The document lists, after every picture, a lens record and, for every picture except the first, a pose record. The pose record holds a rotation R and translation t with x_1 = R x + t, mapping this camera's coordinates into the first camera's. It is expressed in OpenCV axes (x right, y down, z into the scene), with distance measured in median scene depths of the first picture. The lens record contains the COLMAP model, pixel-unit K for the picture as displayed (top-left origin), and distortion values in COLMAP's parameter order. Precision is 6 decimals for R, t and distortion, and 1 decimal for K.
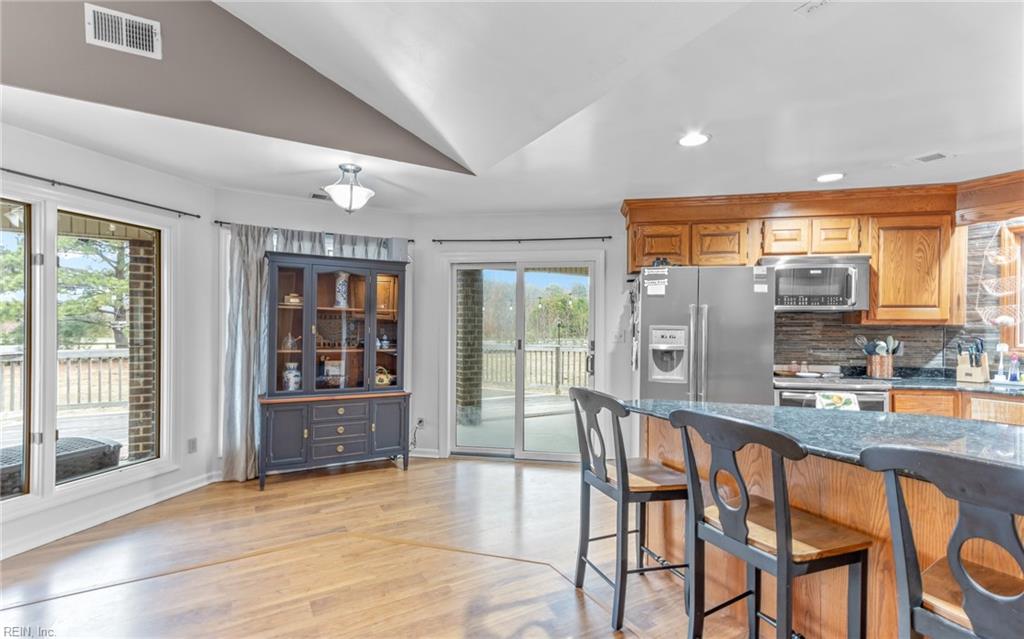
lens RADIAL K [[471.6, 0, 506.0], [0, 471.6, 326.8], [0, 0, 1]] dist [0.024549, -0.000130]
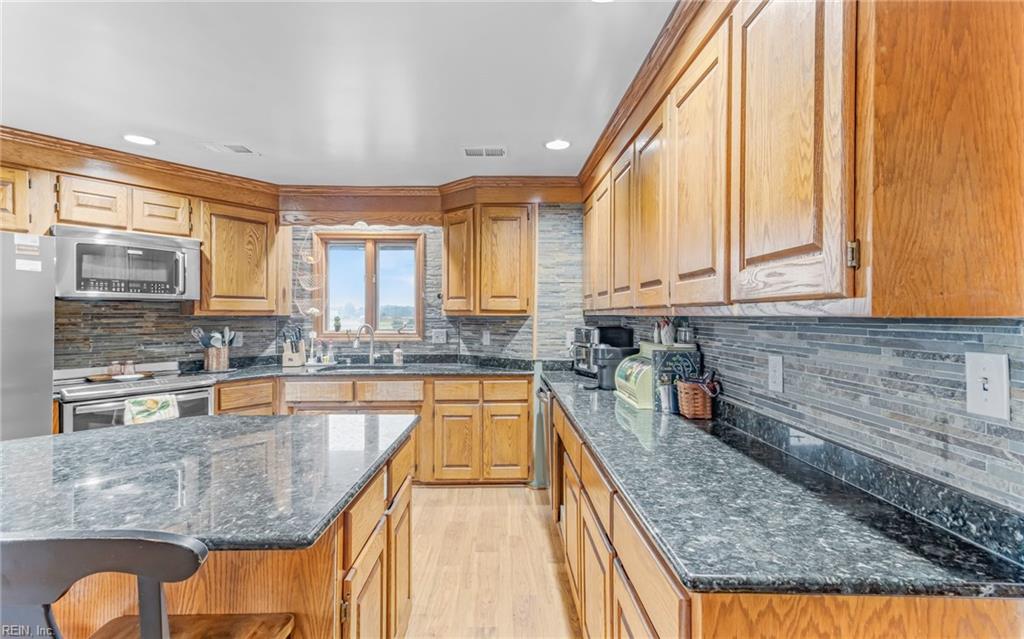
lens RADIAL K [[471.6, 0, 505.9], [0, 471.6, 316.2], [0, 0, 1]] dist [0.024549, -0.000130]
pose [[0.468731, -0.006189, 0.883319, 0.209074], [0.004011, 0.999980, 0.004878, -0.005123], [-0.883332, 0.001256, 0.468746, 0.038613]]
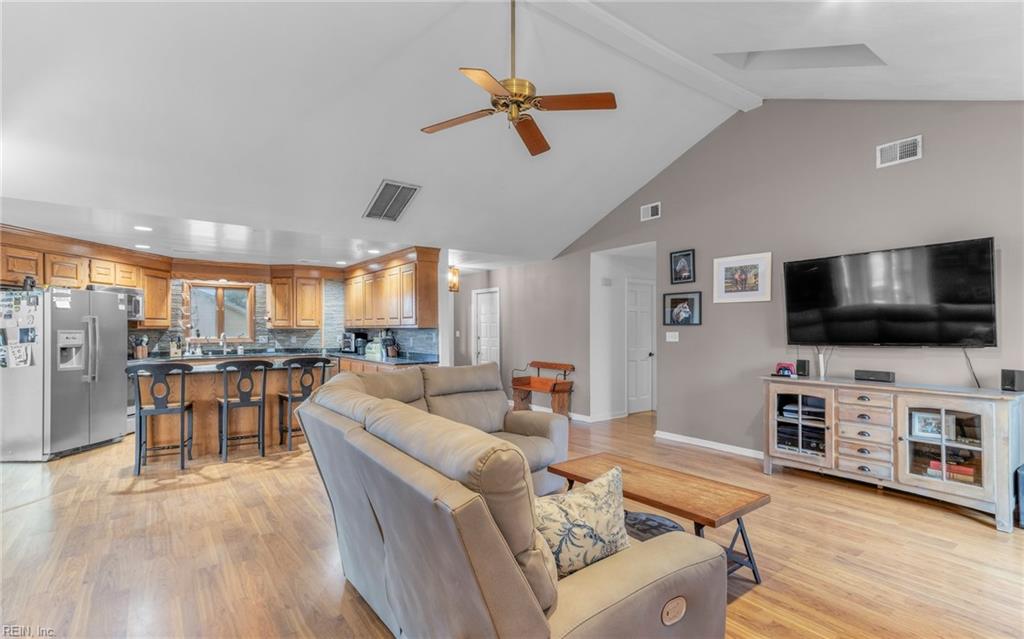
lens RADIAL K [[471.6, 0, 502.9], [0, 471.6, 326.2], [0, 0, 1]] dist [0.024549, -0.000130]
pose [[-0.131627, 0.000689, 0.991299, -1.134336], [0.004089, 0.999992, -0.000152, -0.007428], [-0.991291, 0.004033, -0.131628, -0.087221]]
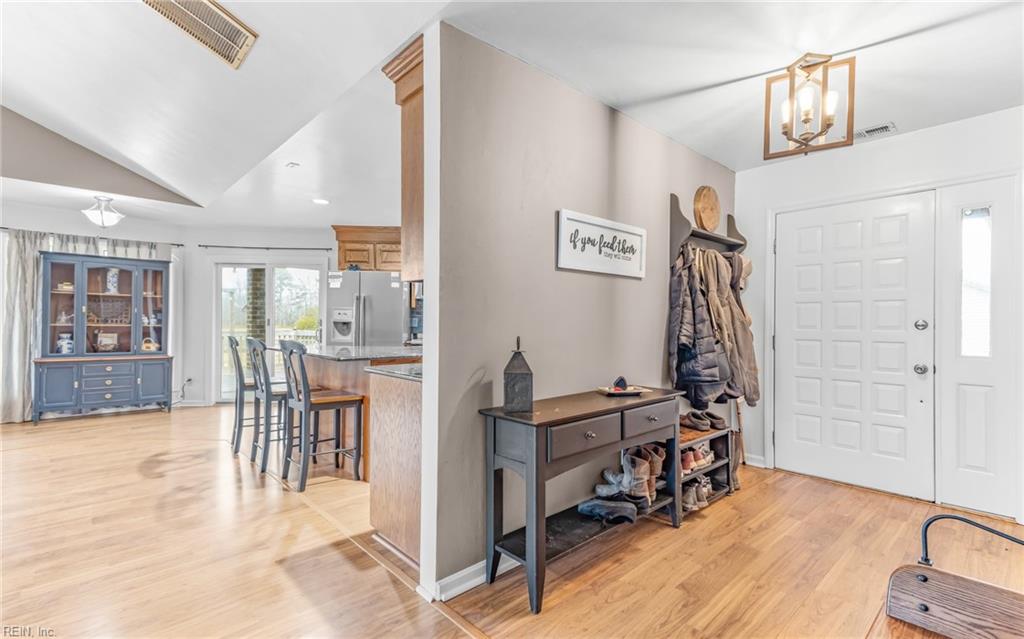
lens RADIAL K [[471.6, 0, 505.1], [0, 471.6, 323.2], [0, 0, 1]] dist [0.024549, -0.000130]
pose [[0.973803, -0.001029, 0.227393, 0.466248], [0.001297, 0.999999, -0.001029, 0.050085], [-0.227391, 0.001297, 0.973803, -0.633080]]
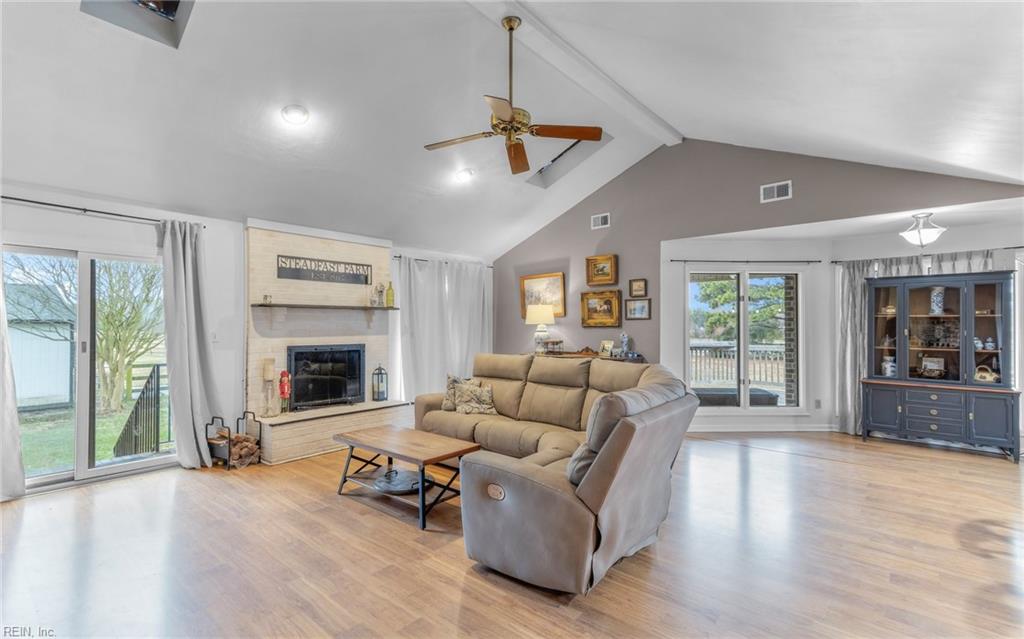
lens RADIAL K [[471.6, 0, 503.1], [0, 471.6, 320.8], [0, 0, 1]] dist [0.024549, -0.000130]
pose [[0.338365, -0.018294, -0.940837, 0.482563], [-0.001876, 0.999796, -0.020115, 0.003045], [0.941013, 0.008572, 0.338261, -0.524994]]
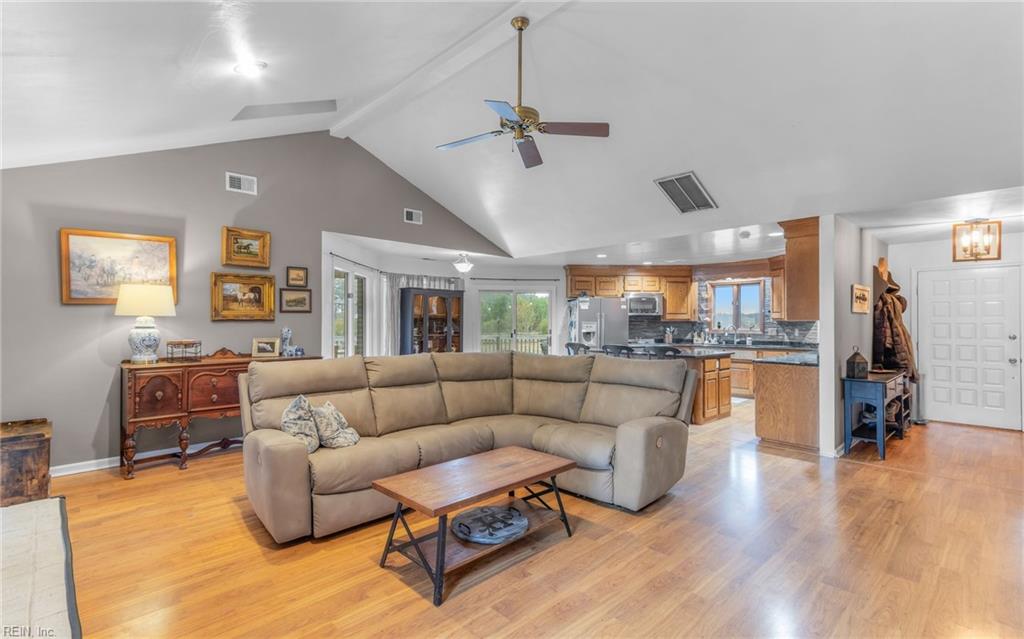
lens RADIAL K [[471.6, 0, 505.7], [0, 471.6, 320.6], [0, 0, 1]] dist [0.024549, -0.000130]
pose [[0.966713, -0.003880, 0.255832, -0.609897], [0.005347, 0.999973, -0.005038, 0.000191], [-0.255805, 0.006238, 0.966708, -1.081426]]
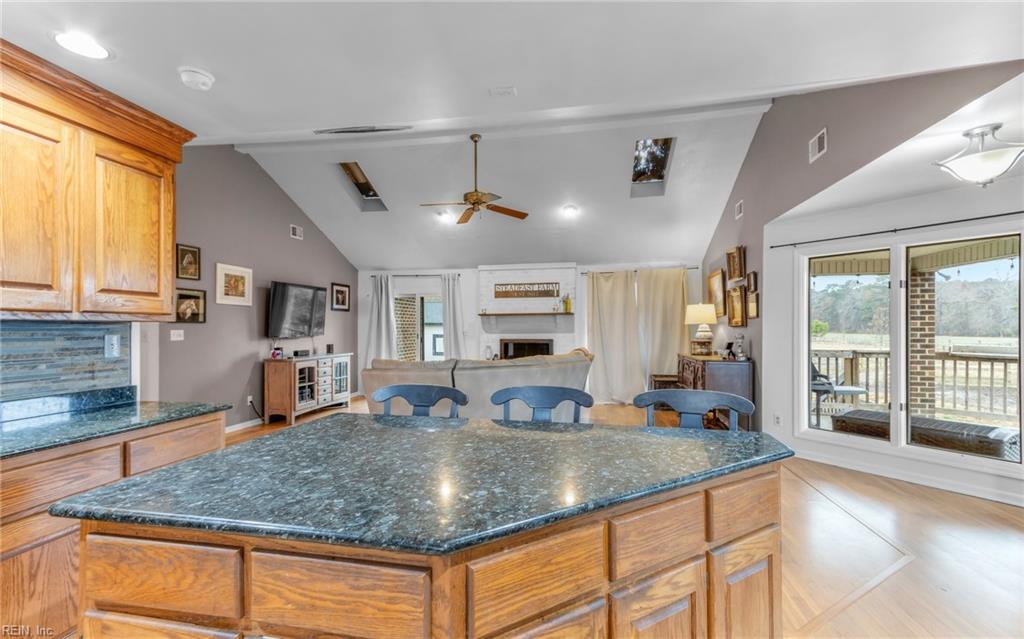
lens RADIAL K [[471.6, 0, 499.1], [0, 471.6, 326.8], [0, 0, 1]] dist [0.024549, -0.000130]
pose [[-0.649609, -0.008653, -0.760220, 0.687981], [-0.006821, 0.999961, -0.005553, 0.004417], [0.760238, 0.001578, -0.649643, 0.771811]]
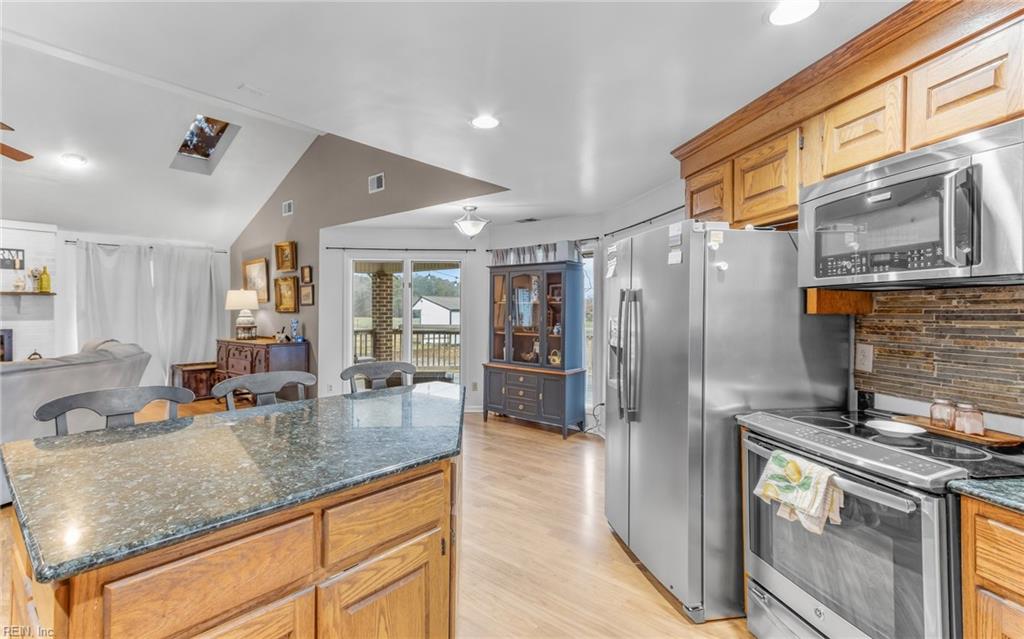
lens RADIAL K [[471.6, 0, 509.1], [0, 471.6, 315.6], [0, 0, 1]] dist [0.024549, -0.000130]
pose [[0.358106, 0.002158, -0.933678, 0.914224], [-0.003525, 0.999993, 0.000959, -0.003017], [0.933674, 0.002948, 0.358111, 0.498023]]
